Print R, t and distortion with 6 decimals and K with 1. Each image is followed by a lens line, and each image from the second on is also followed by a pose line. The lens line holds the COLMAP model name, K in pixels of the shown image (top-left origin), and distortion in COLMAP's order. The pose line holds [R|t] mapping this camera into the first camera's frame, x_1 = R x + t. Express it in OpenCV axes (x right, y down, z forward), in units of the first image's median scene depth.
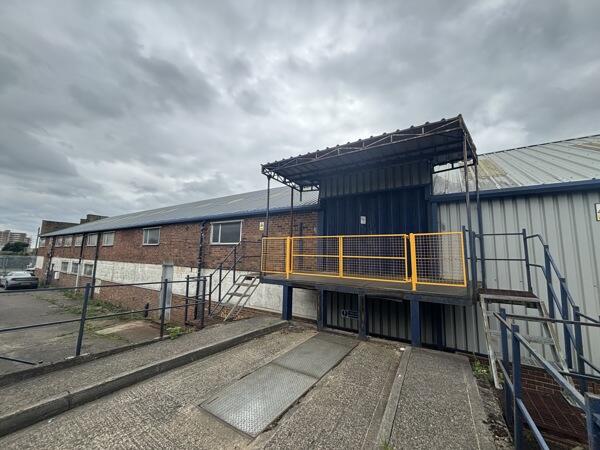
lens RADIAL K [[238.7, 0, 300.0], [0, 238.7, 225.0], [0, 0, 1]] dist [0.001499, 0.000245]
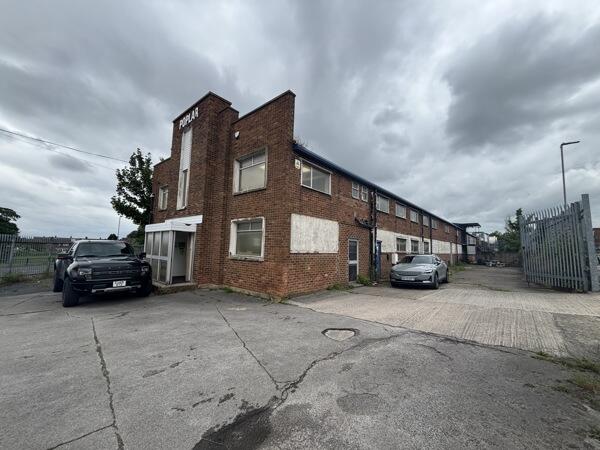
lens RADIAL K [[237.8, 0, 300.0], [0, 237.8, 225.0], [0, 0, 1]] dist [0.018022, -0.000155]
pose [[0.171698, 0.070896, 0.982595, -0.686274], [-0.162030, 0.985856, -0.042818, 0.076420], [-0.971734, -0.151858, 0.180757, 0.461427]]
